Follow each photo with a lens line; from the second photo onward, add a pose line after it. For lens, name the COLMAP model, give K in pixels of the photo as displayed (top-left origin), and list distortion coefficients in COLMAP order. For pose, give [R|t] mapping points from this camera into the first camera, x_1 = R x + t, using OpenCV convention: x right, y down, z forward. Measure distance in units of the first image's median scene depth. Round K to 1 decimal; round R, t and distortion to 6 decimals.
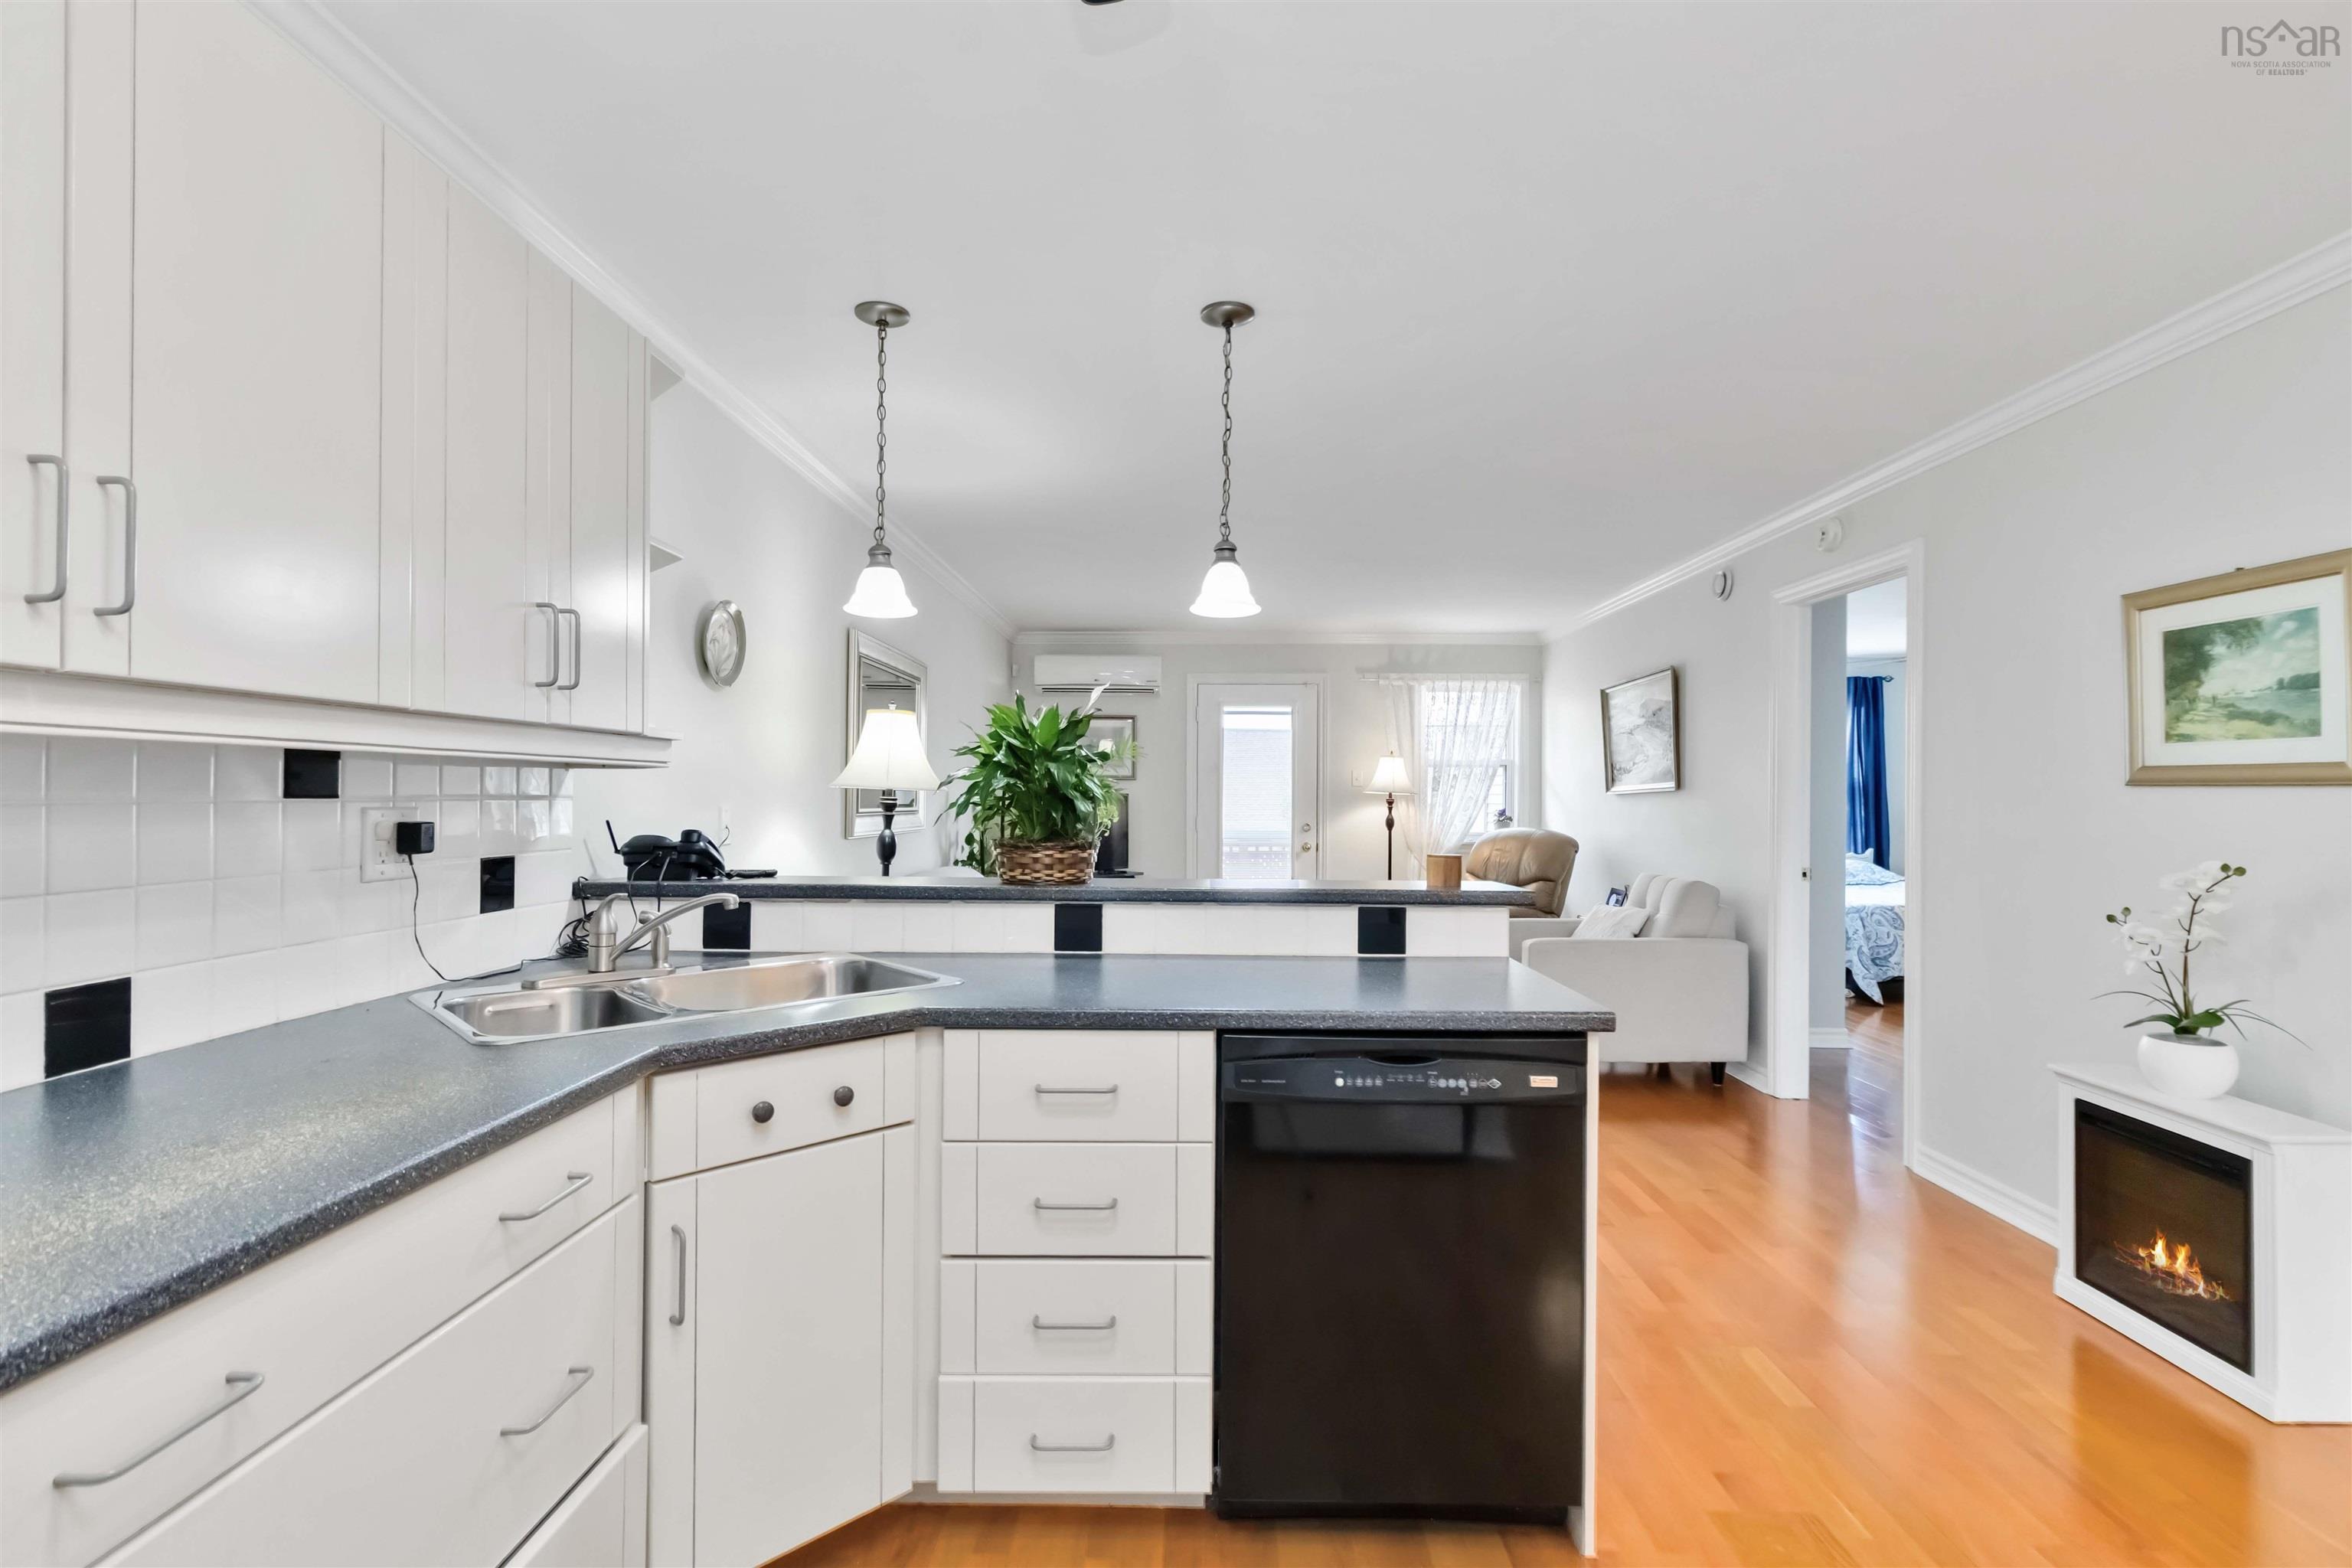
lens RADIAL K [[1098.6, 0, 1188.8], [0, 1098.6, 793.8], [0, 0, 1]] dist [0.008390, -0.001702]
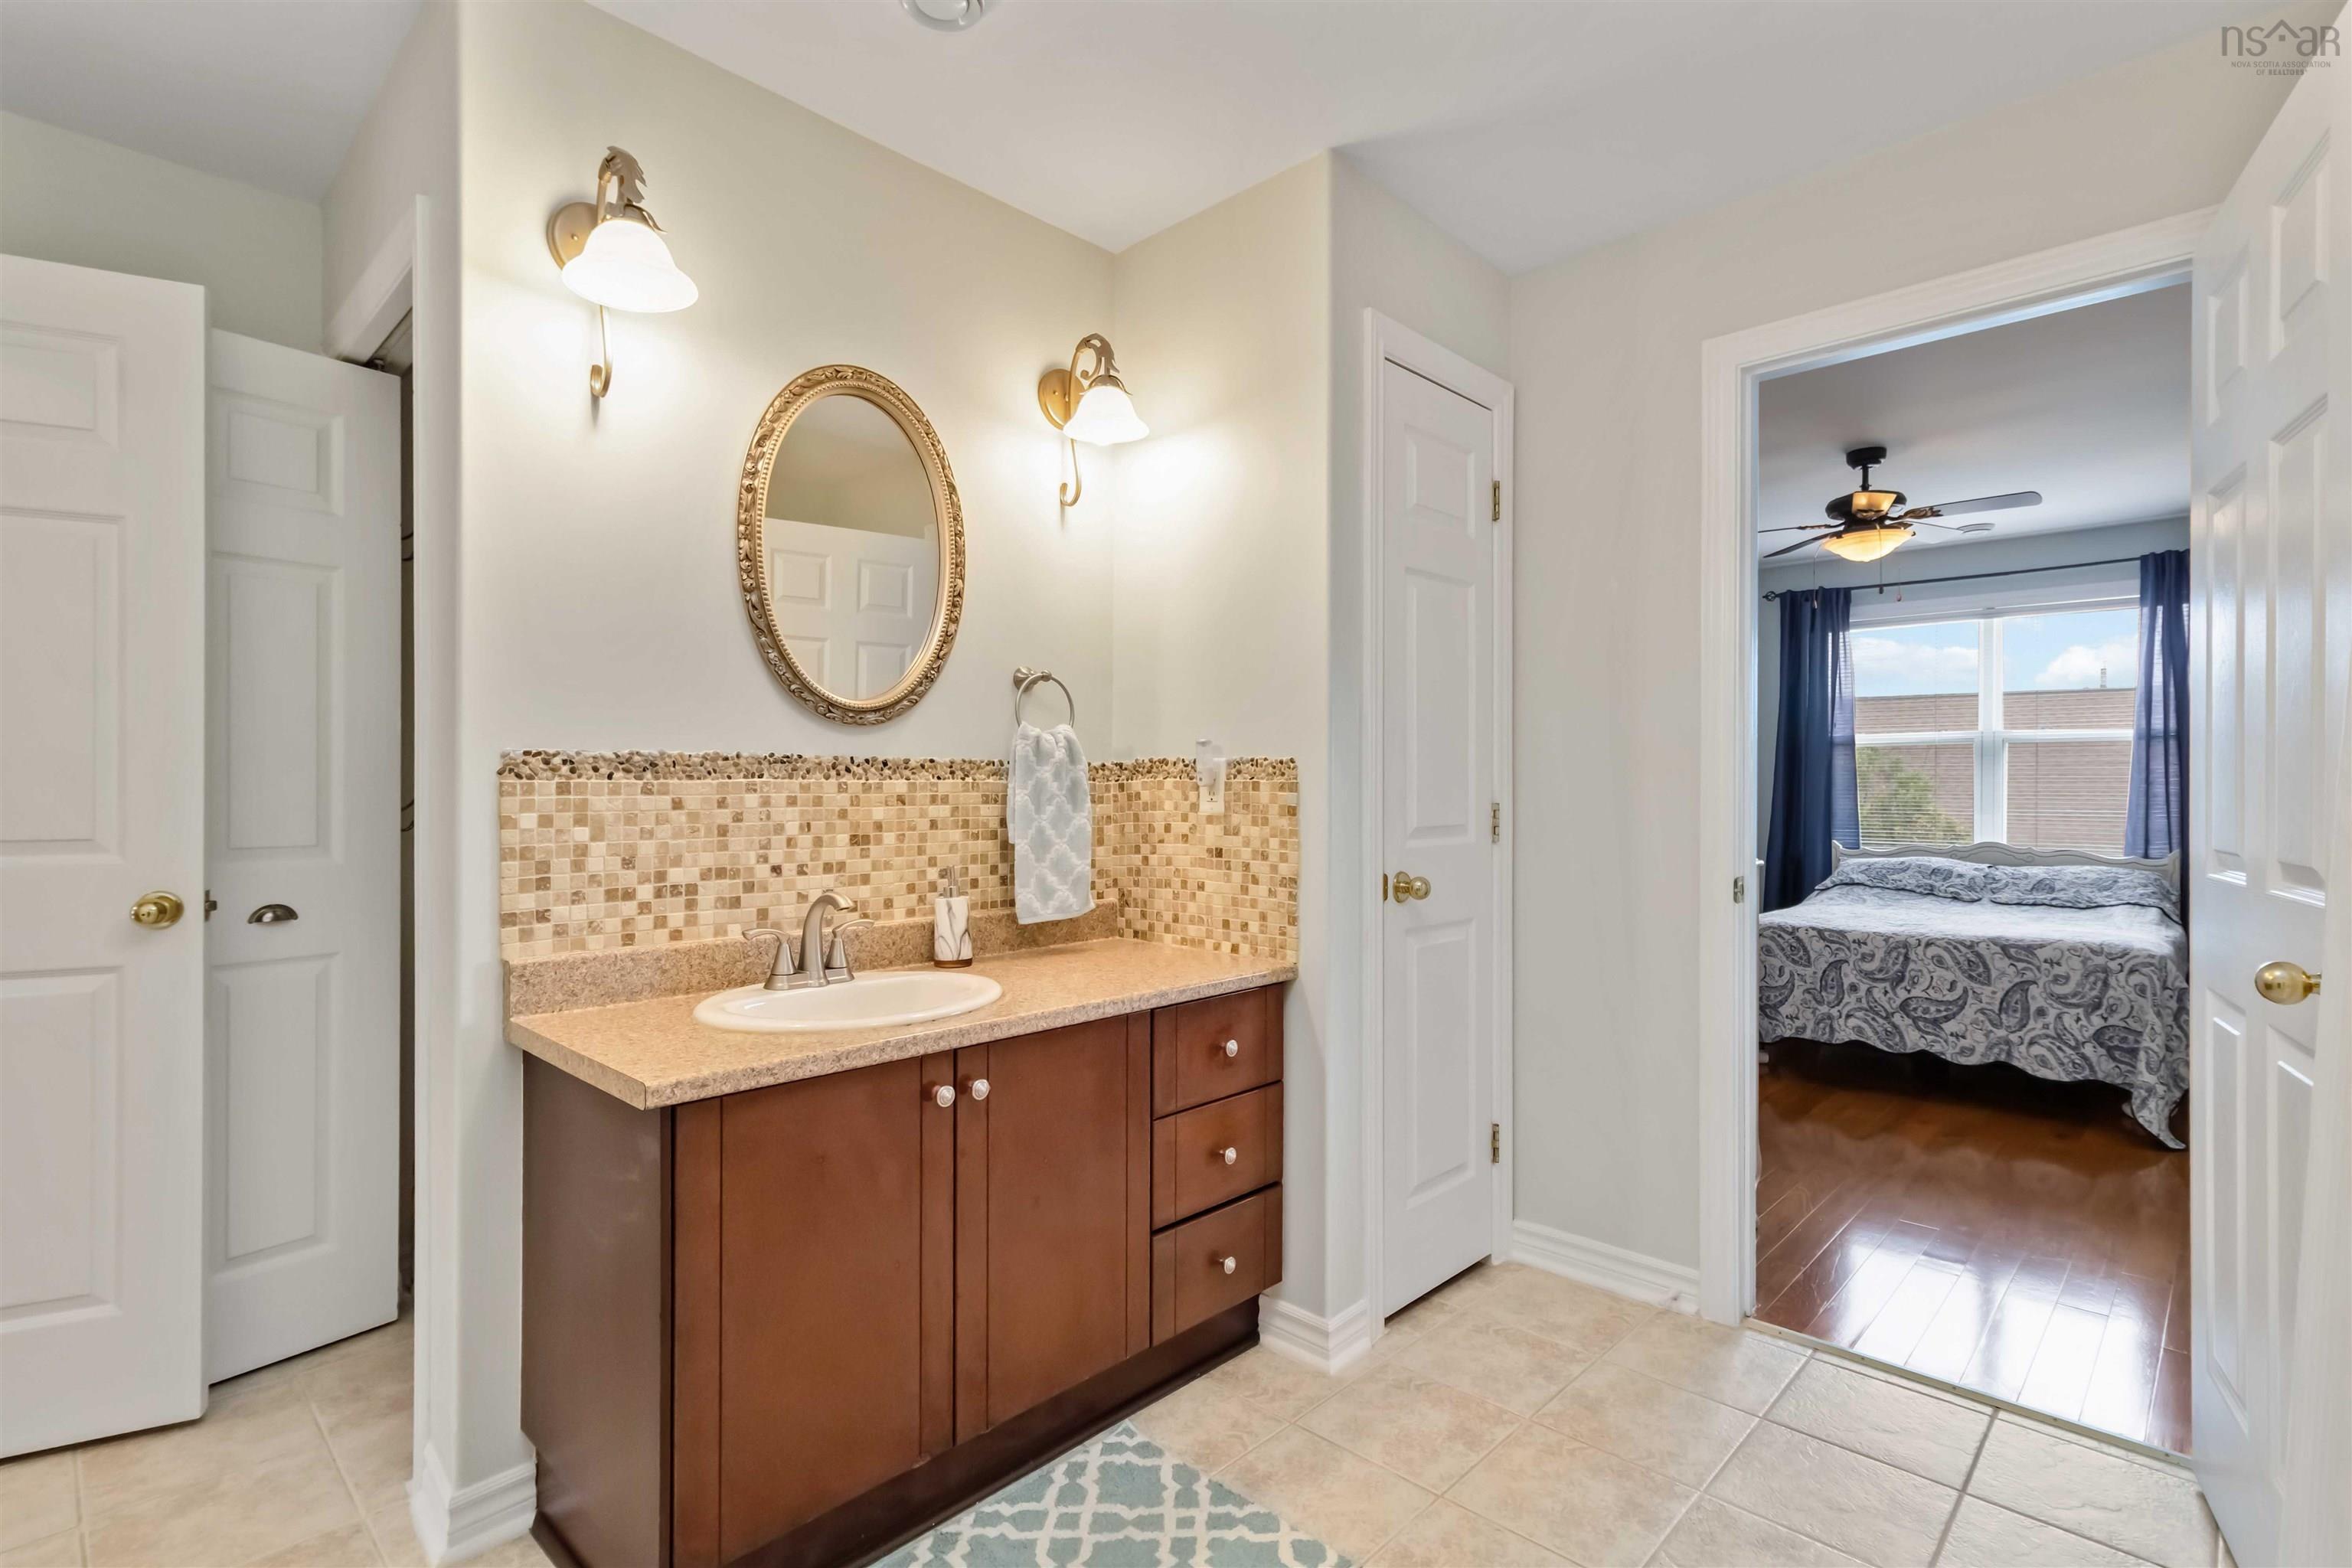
lens RADIAL K [[1098.6, 0, 1191.8], [0, 1098.6, 784.8], [0, 0, 1]] dist [0.008390, -0.001702]
pose [[0.732629, -0.001599, -0.680626, 1.577760], [0.001094, 0.999999, -0.001171, 0.037745], [0.680627, 0.000113, 0.732630, 0.575726]]
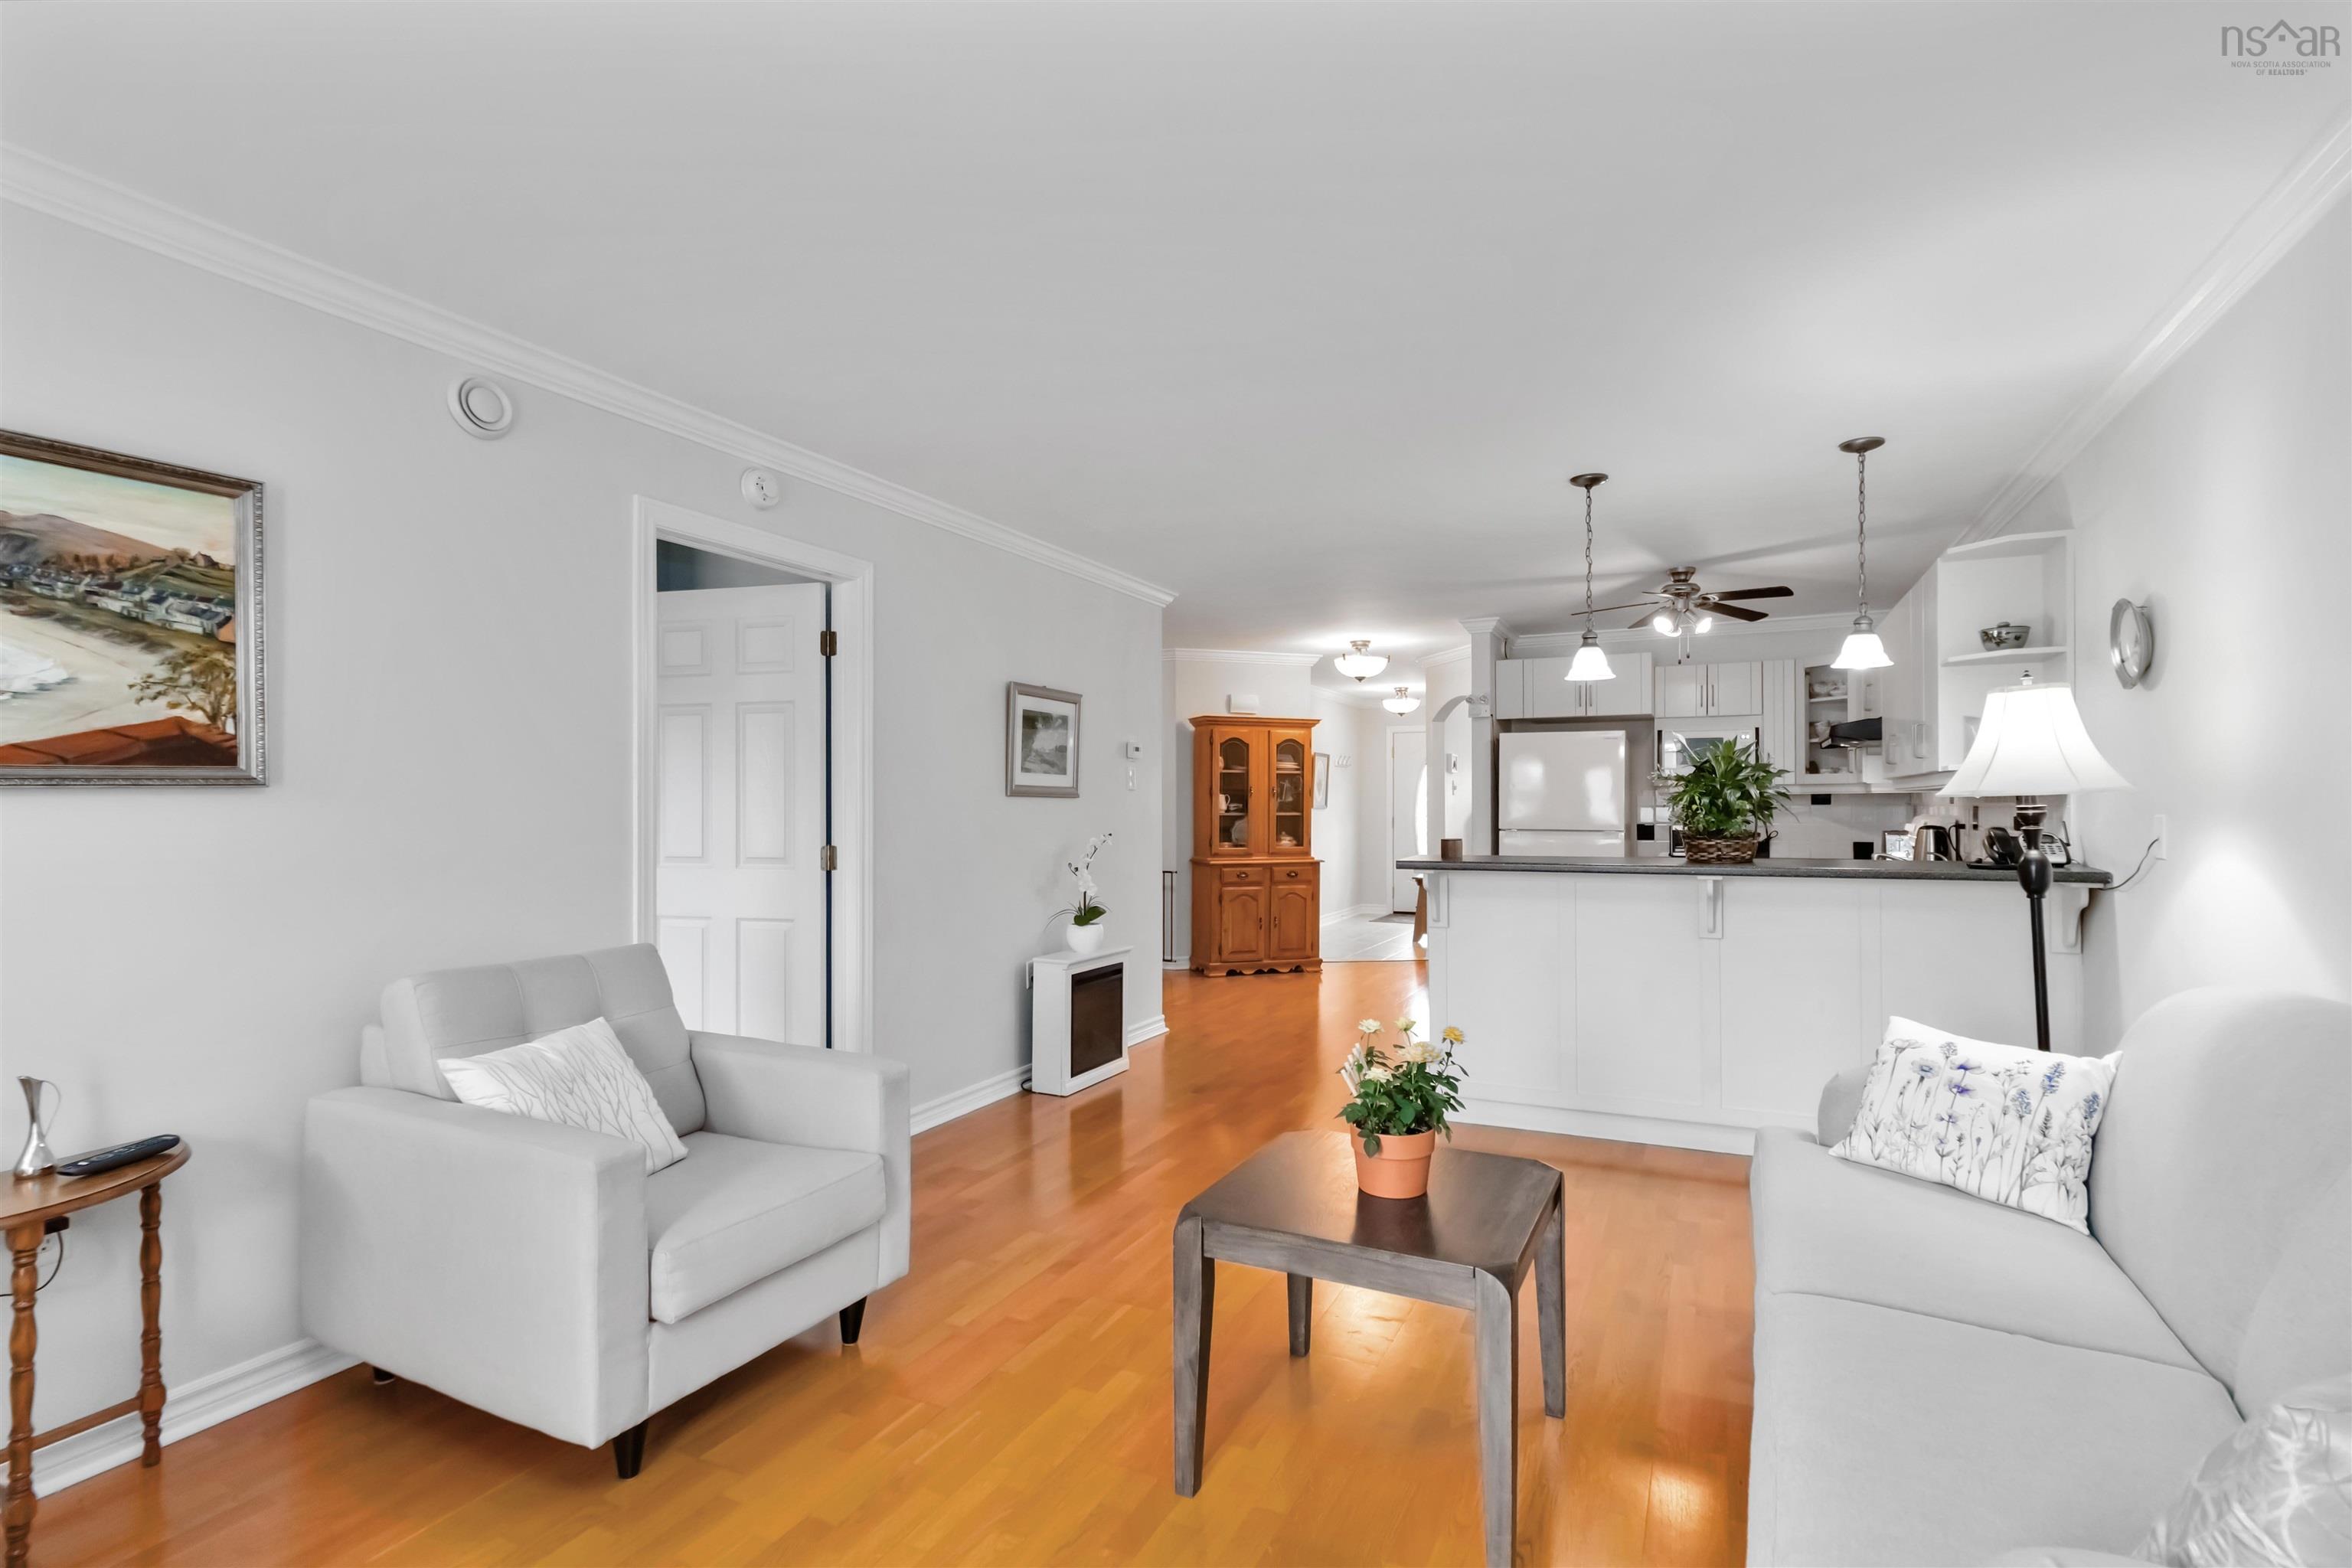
lens RADIAL K [[1098.6, 0, 1167.1], [0, 1098.6, 797.2], [0, 0, 1]] dist [0.008390, -0.001702]
pose [[-0.897903, 0.000115, 0.440194, -0.076827], [-0.003179, 0.999972, -0.006746, 0.004560], [-0.440182, -0.007457, -0.897878, 1.905985]]
